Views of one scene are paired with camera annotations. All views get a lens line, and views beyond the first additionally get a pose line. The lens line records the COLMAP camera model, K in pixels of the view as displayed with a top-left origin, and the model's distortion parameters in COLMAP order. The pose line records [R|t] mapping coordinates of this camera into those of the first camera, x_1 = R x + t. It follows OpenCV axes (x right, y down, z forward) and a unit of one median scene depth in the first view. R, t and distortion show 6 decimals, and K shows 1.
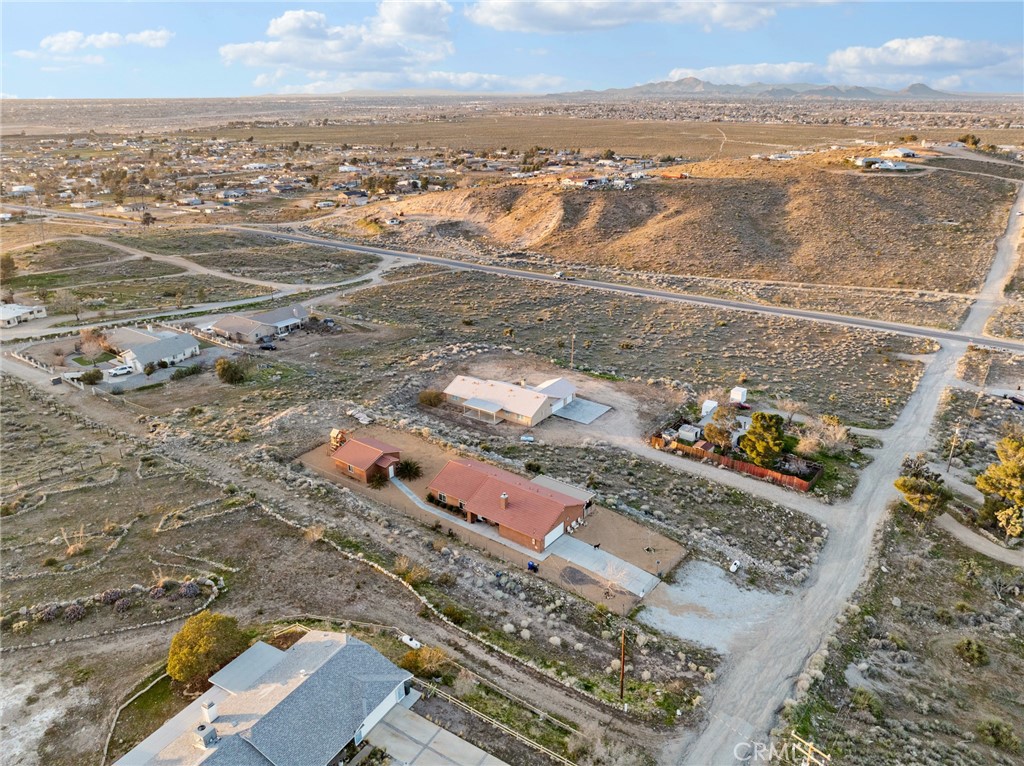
lens RADIAL K [[730.6, 0, 512.0], [0, 730.6, 383.0], [0, 0, 1]] dist [-0.033209, 0.001170]
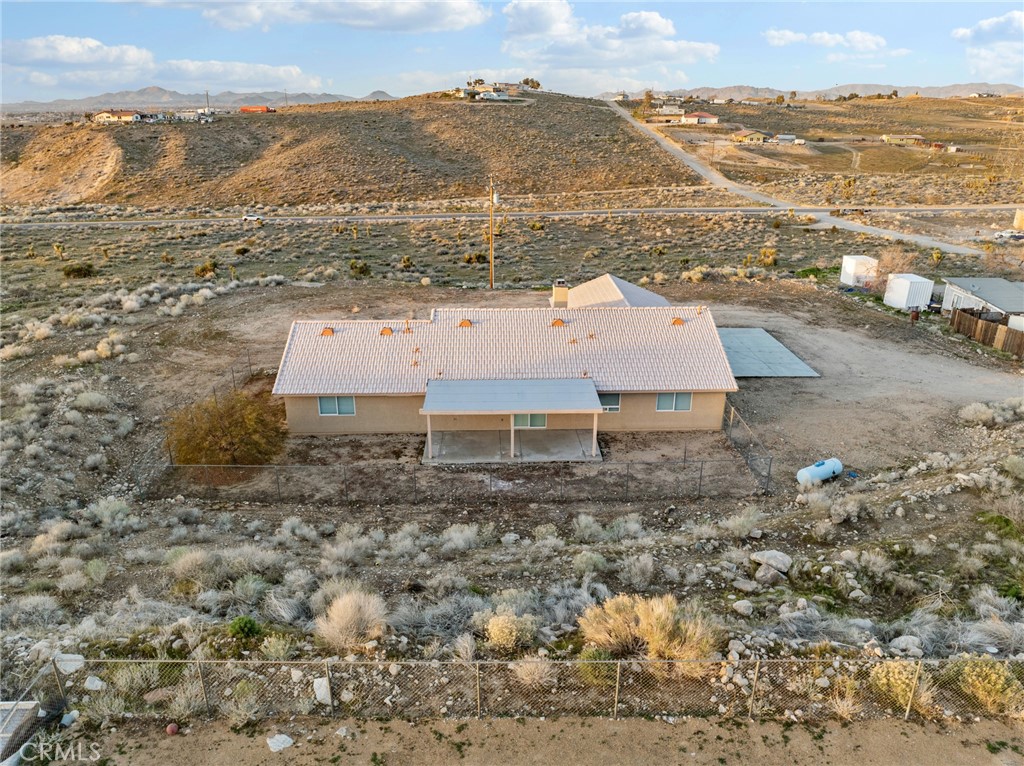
lens RADIAL K [[730.6, 0, 512.0], [0, 730.6, 383.0], [0, 0, 1]] dist [-0.033209, 0.001170]
pose [[0.792025, -0.209719, 0.573337, -0.064578], [0.217445, 0.974461, 0.056059, 0.004768], [-0.570451, 0.080269, 0.817400, 0.302216]]
